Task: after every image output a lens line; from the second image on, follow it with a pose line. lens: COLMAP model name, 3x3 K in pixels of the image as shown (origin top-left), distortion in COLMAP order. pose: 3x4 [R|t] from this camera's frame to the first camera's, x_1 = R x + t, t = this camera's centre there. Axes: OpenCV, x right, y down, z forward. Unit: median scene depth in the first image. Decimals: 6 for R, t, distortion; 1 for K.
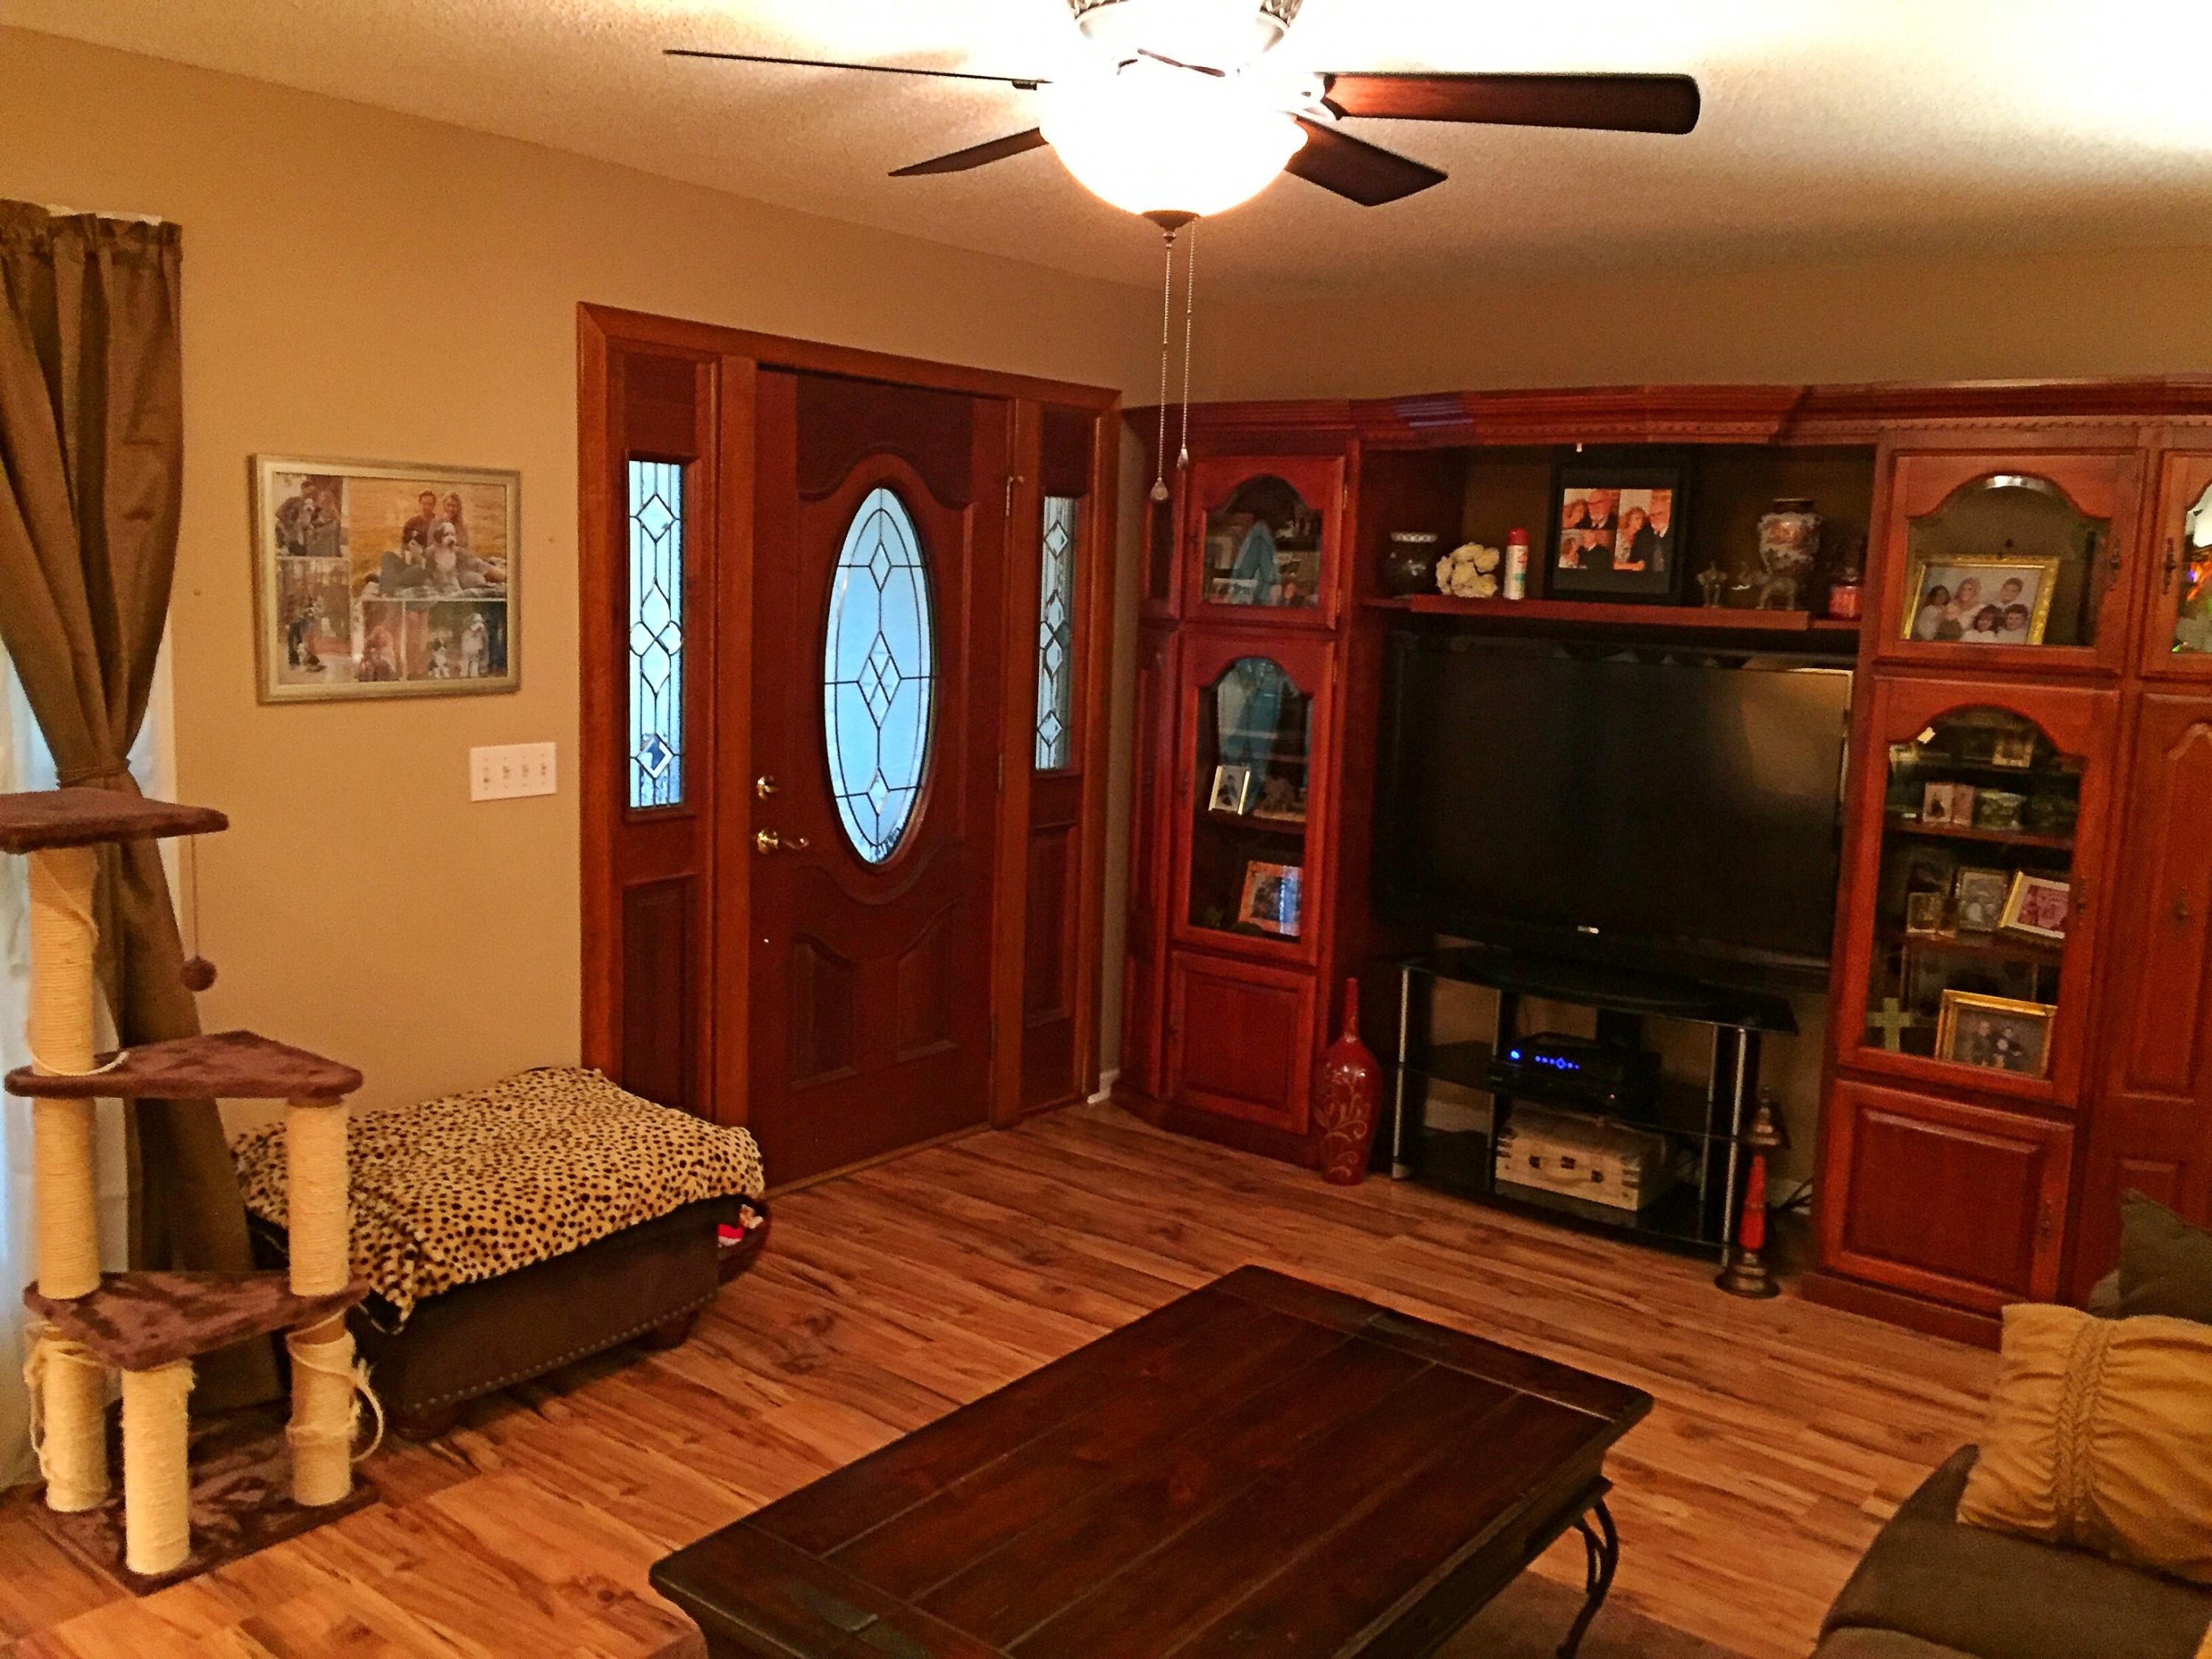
lens RADIAL K [[1888.9, 0, 1106.0], [0, 1888.9, 829.5], [0, 0, 1]] dist [0.064520, -0.003321]
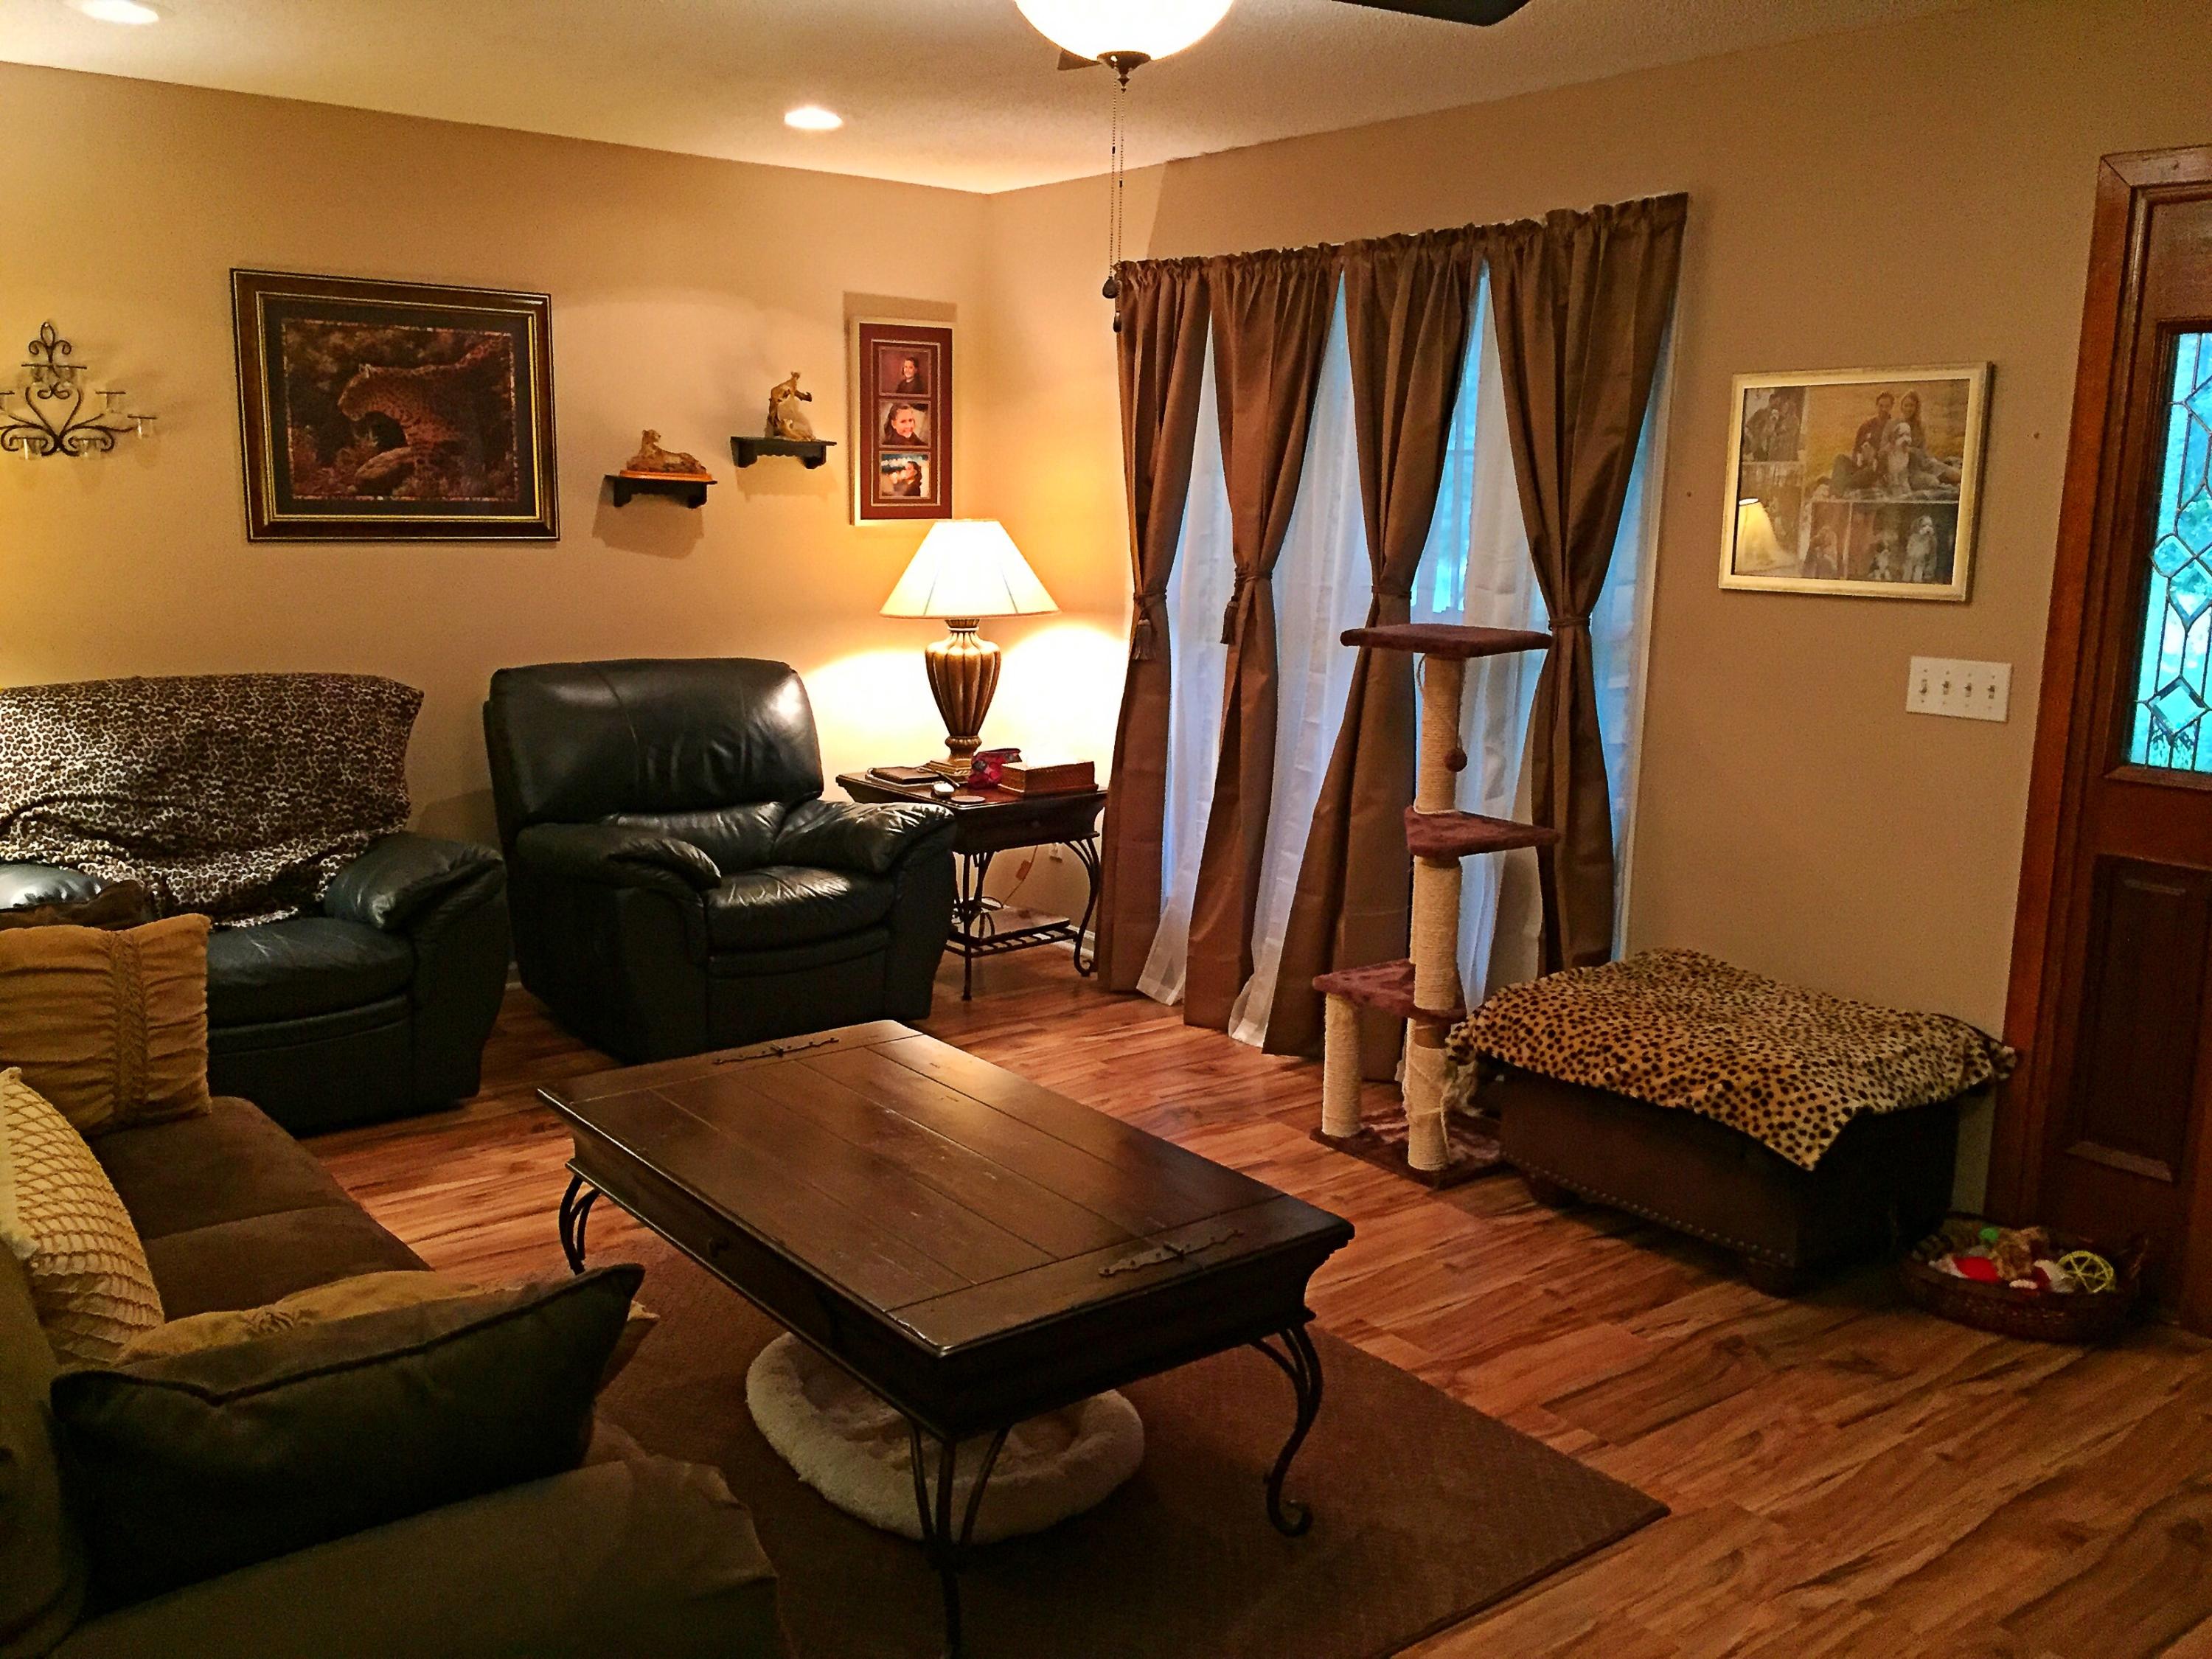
lens RADIAL K [[1895.0, 0, 1106.0], [0, 1895.0, 829.5], [0, 0, 1]] dist [0.077675, -0.128554]
pose [[-0.251338, 0.125844, -0.959684, 0.745741], [-0.173505, 0.969593, 0.172584, -0.056262], [0.952221, 0.209887, -0.221861, 0.874278]]
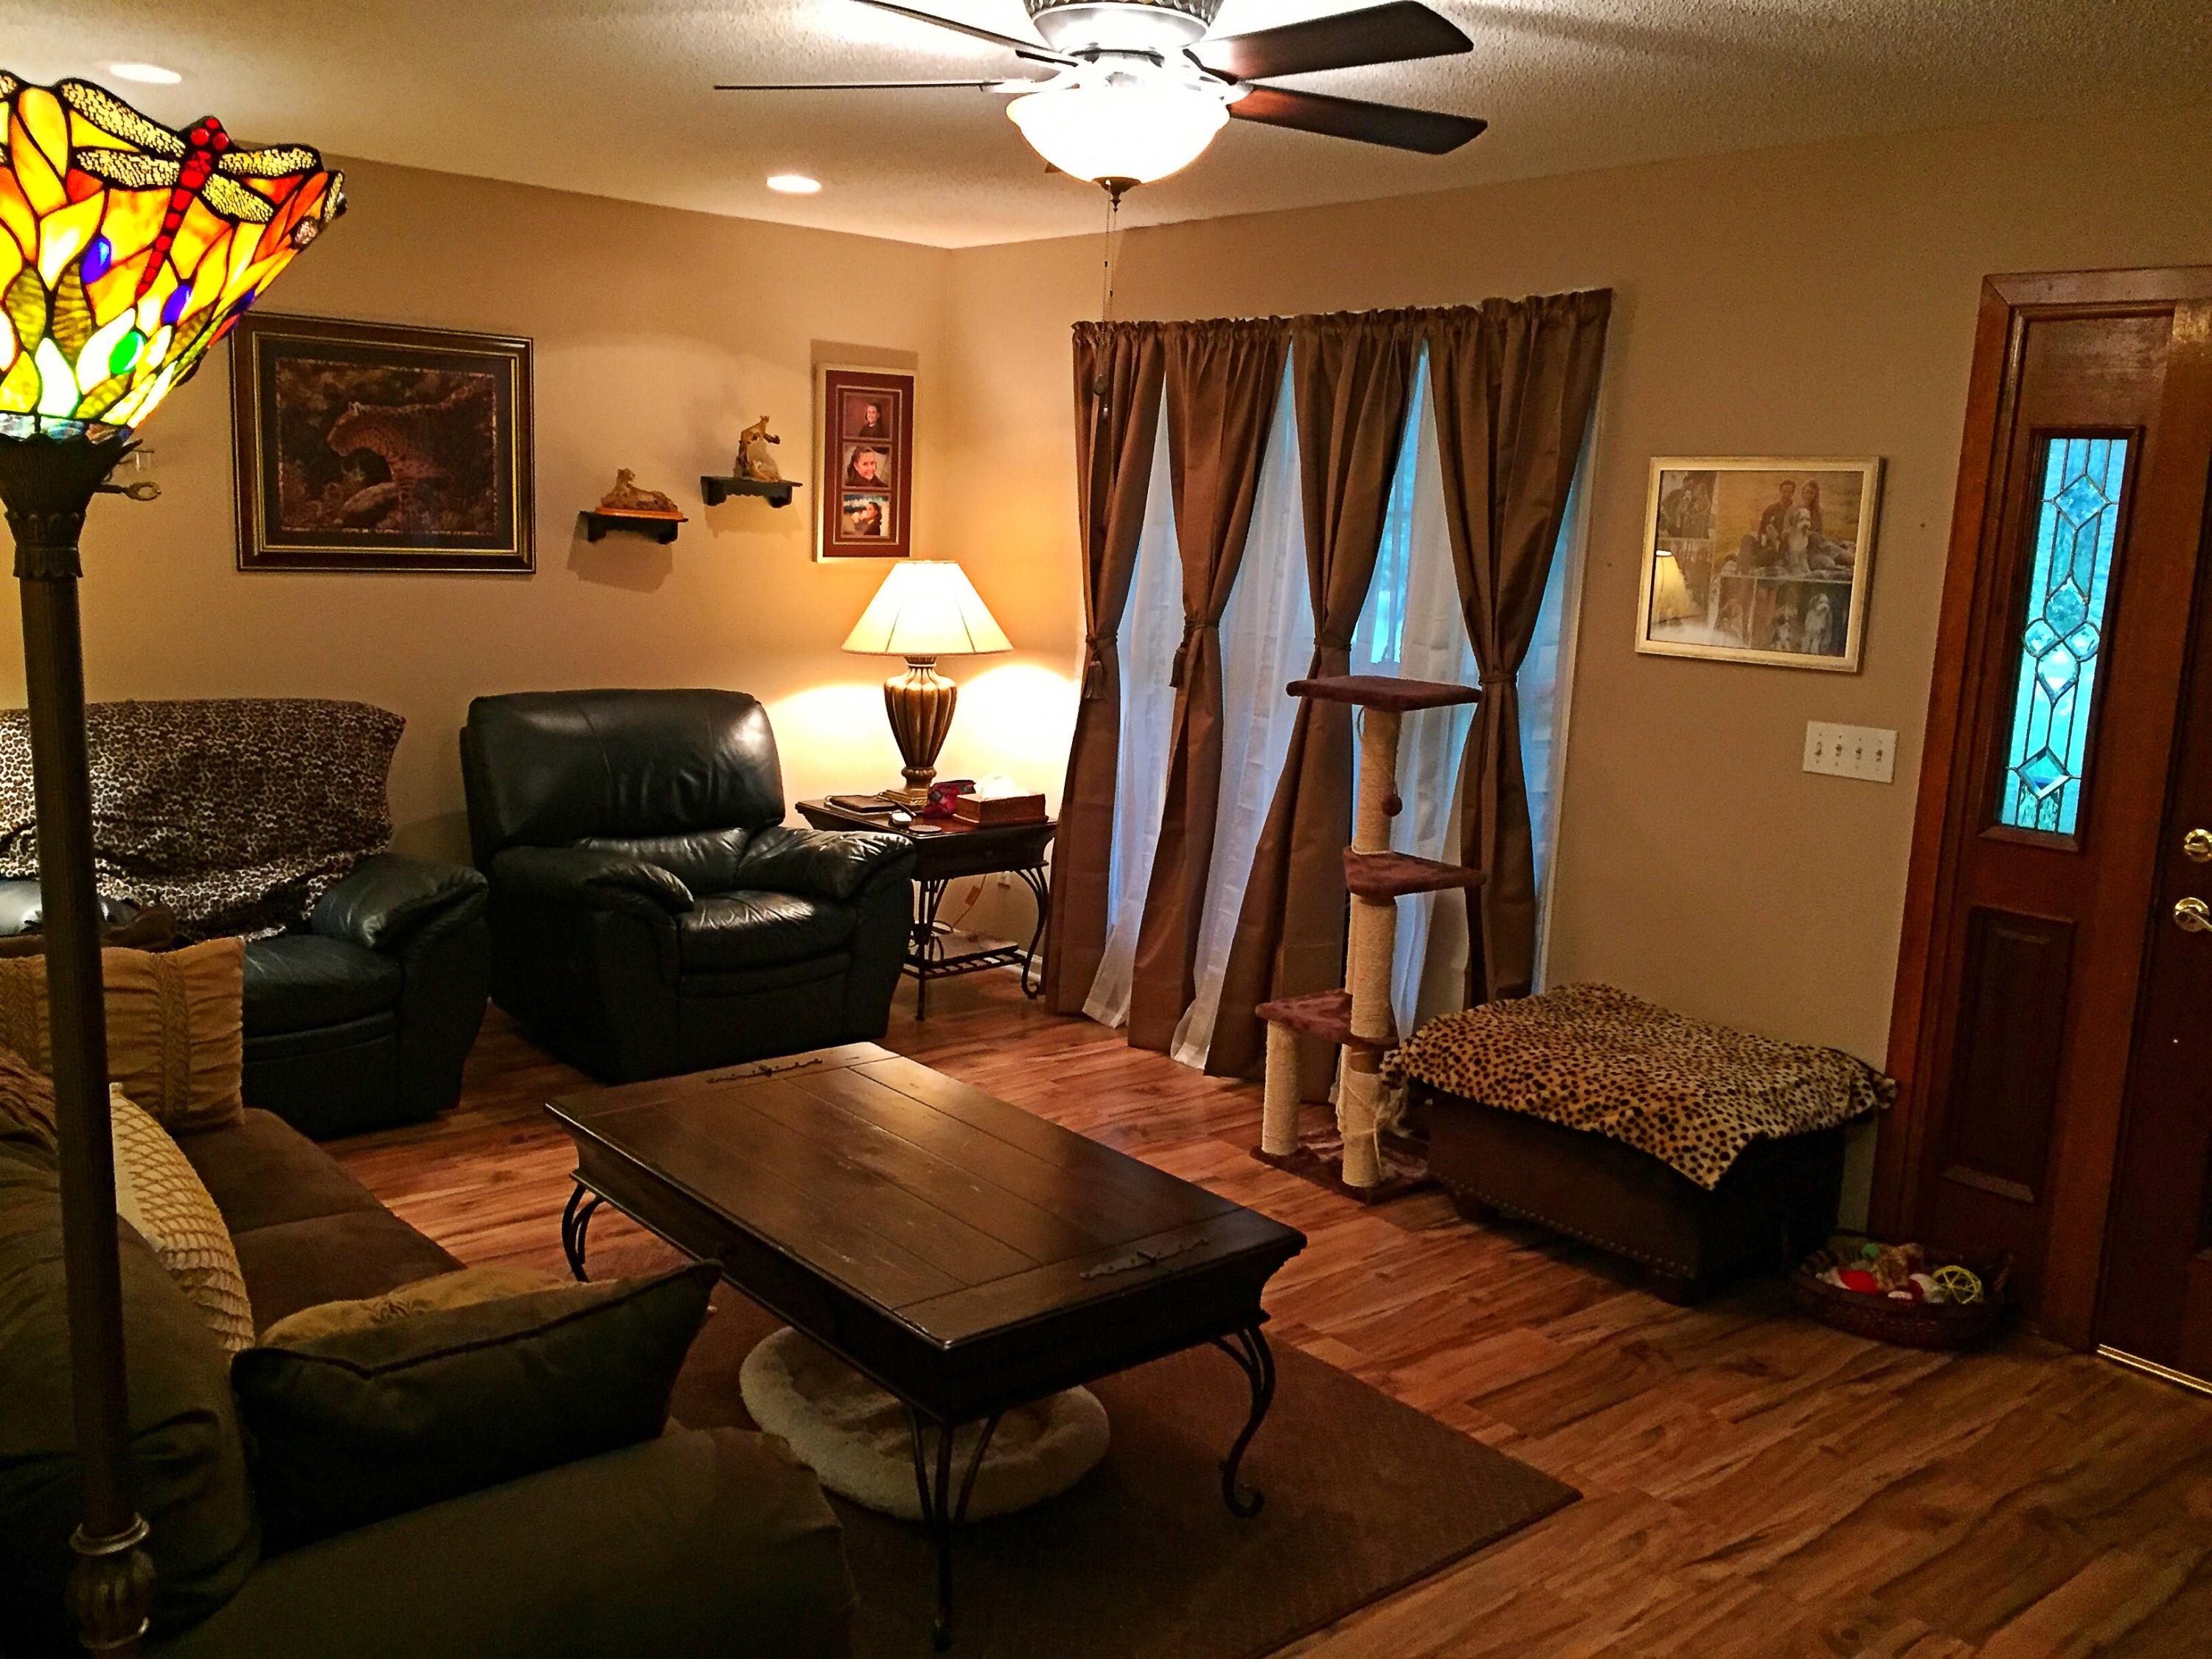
lens RADIAL K [[1895.0, 0, 1106.0], [0, 1895.0, 829.5], [0, 0, 1]] dist [0.077675, -0.128554]
pose [[-0.210704, 0.114719, -0.970795, 0.823523], [-0.197216, 0.967682, 0.157156, -0.077100], [0.957450, 0.224570, -0.181270, 0.861443]]
